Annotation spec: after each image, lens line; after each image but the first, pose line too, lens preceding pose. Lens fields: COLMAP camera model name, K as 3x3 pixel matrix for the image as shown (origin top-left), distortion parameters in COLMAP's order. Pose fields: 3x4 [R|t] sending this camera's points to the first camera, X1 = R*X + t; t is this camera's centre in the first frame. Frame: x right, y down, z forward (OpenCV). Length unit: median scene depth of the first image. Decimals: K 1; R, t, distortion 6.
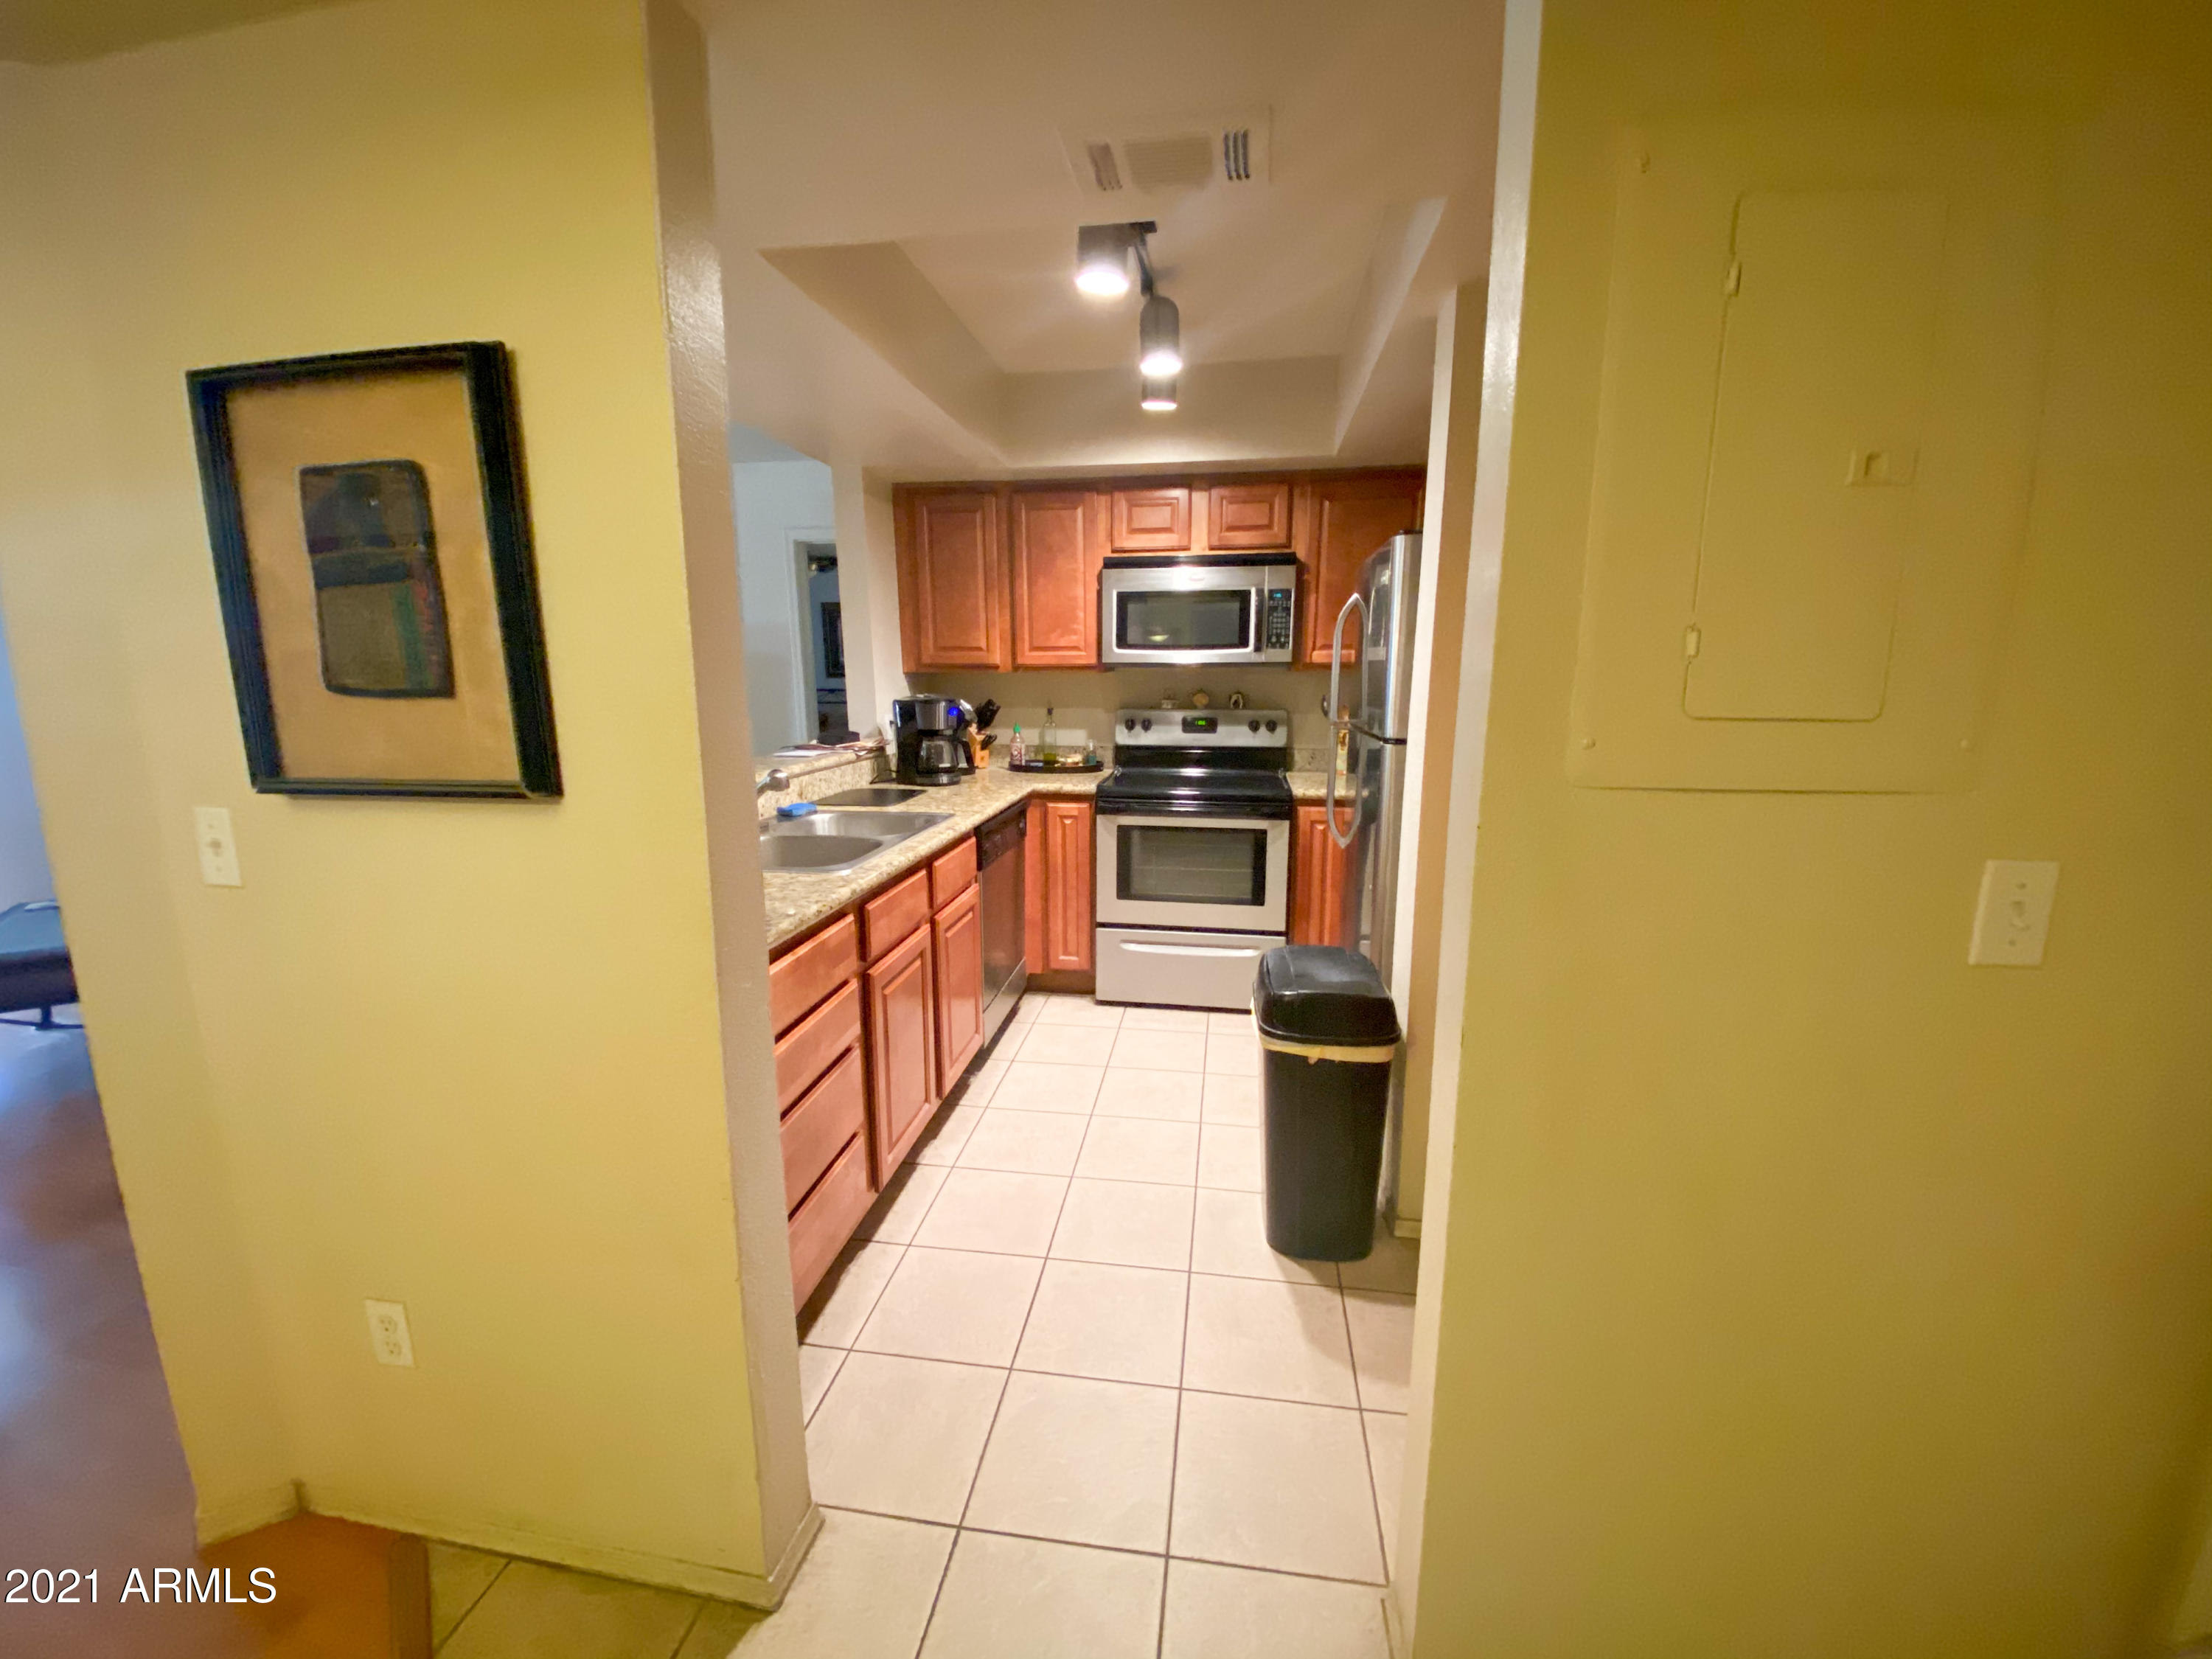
lens RADIAL K [[880.8, 0, 1110.7], [0, 880.8, 830.5], [0, 0, 1]] dist [-0.000121, -0.001240]
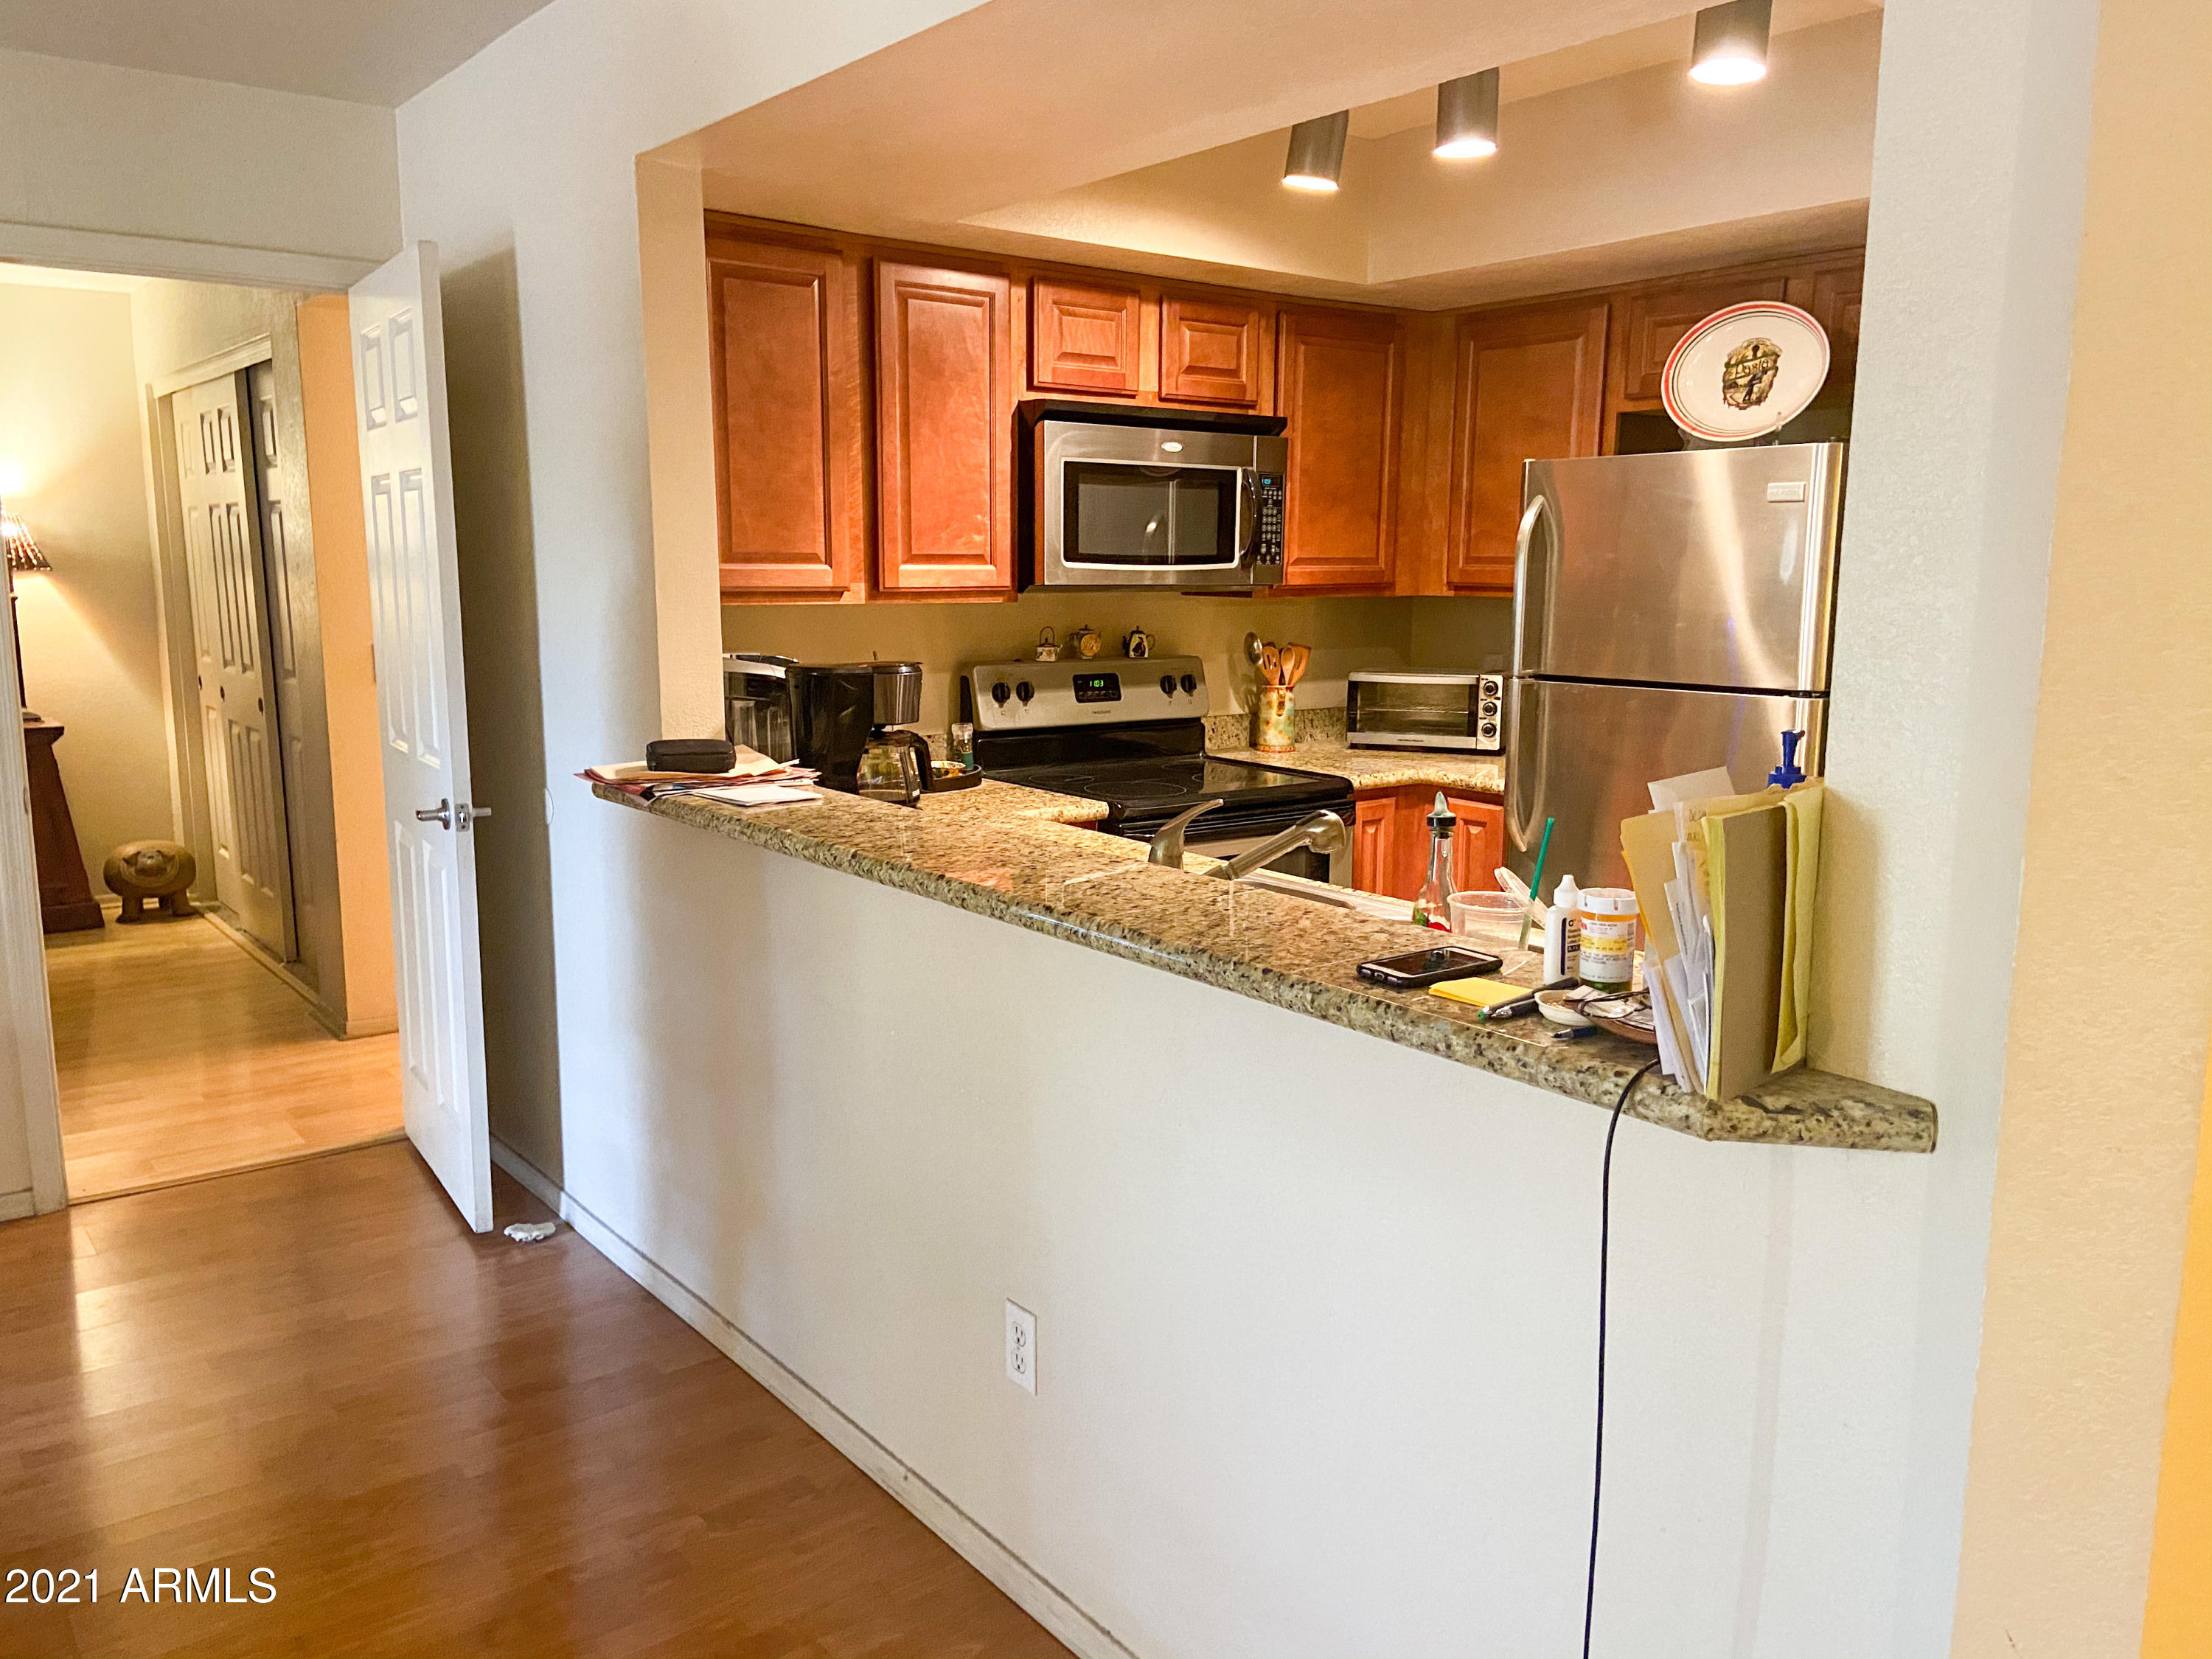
lens RADIAL K [[1708.7, 0, 1104.2], [0, 1708.7, 825.4], [0, 0, 1]] dist [0.099328, -0.016595]
pose [[0.689403, -0.102648, 0.717068, -0.801689], [0.123022, 0.992120, 0.023746, -0.060003], [-0.713855, 0.071844, 0.696598, 0.220000]]
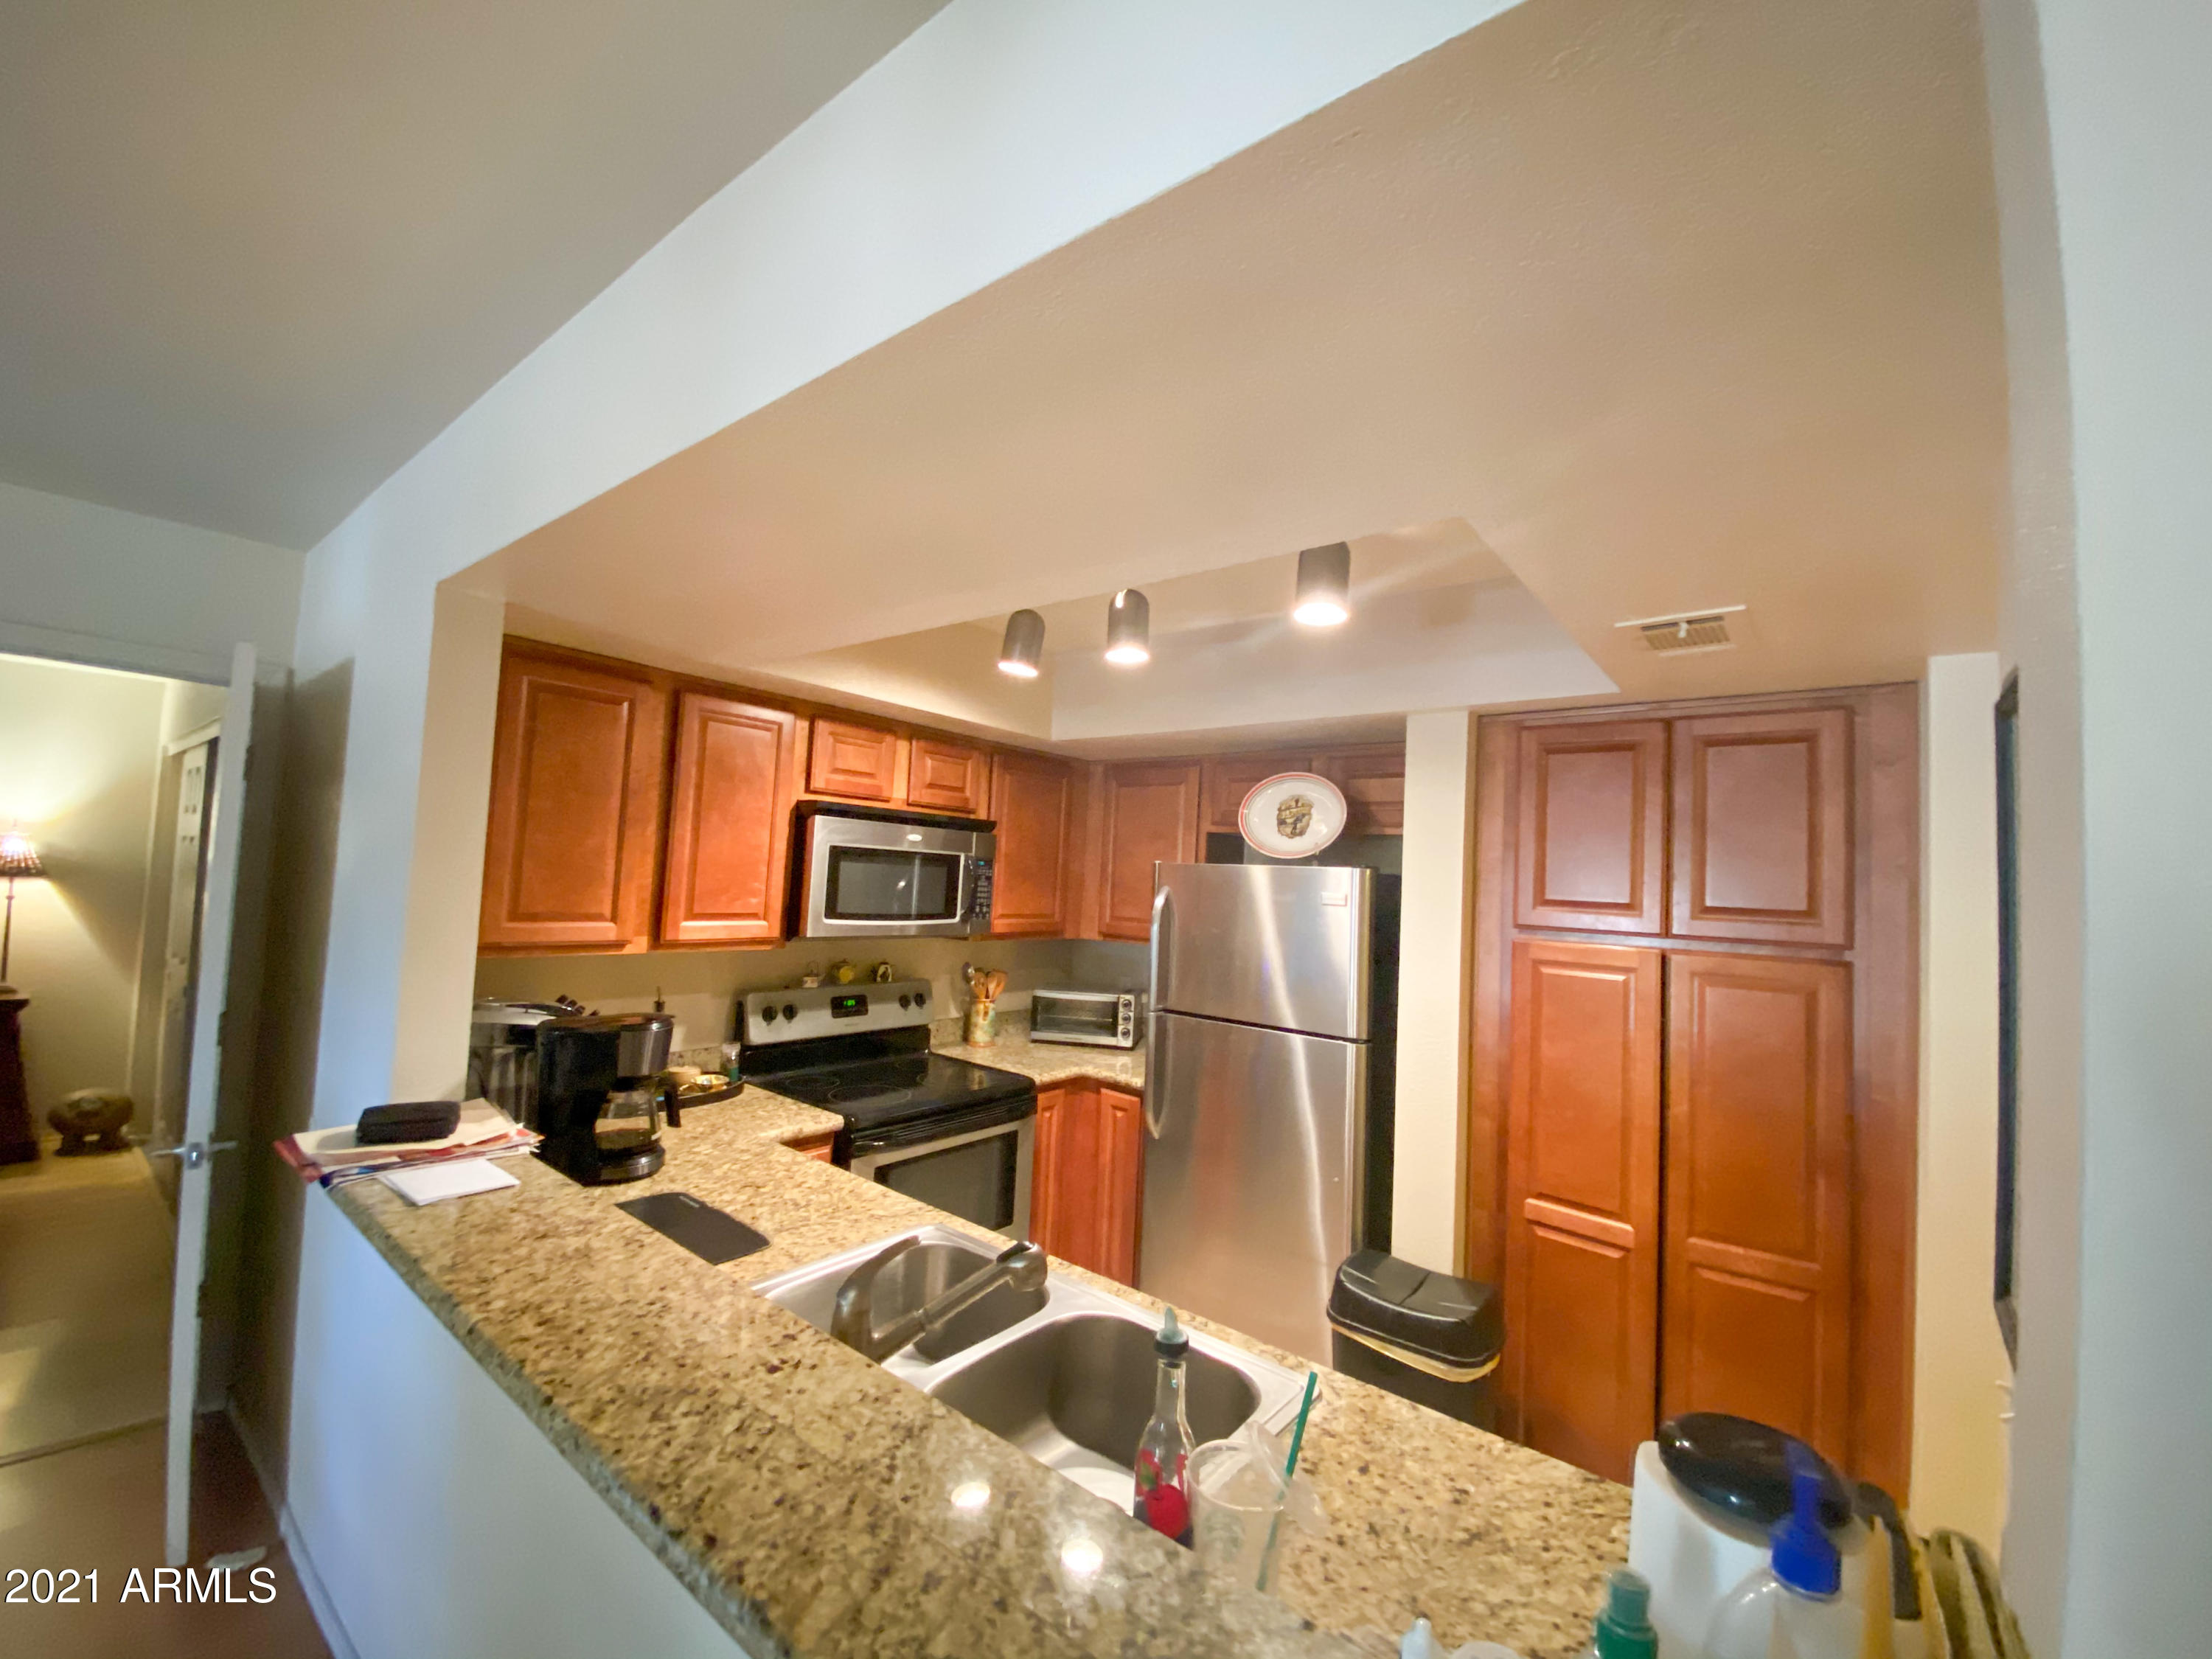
lens RADIAL K [[880.8, 0, 1113.8], [0, 880.8, 821.7], [0, 0, 1]] dist [-0.000121, -0.001240]
pose [[0.494120, 0.086563, 0.865074, -0.535736], [0.108243, 0.981163, -0.160006, -0.142945], [-0.862629, 0.172700, 0.475442, 0.418571]]
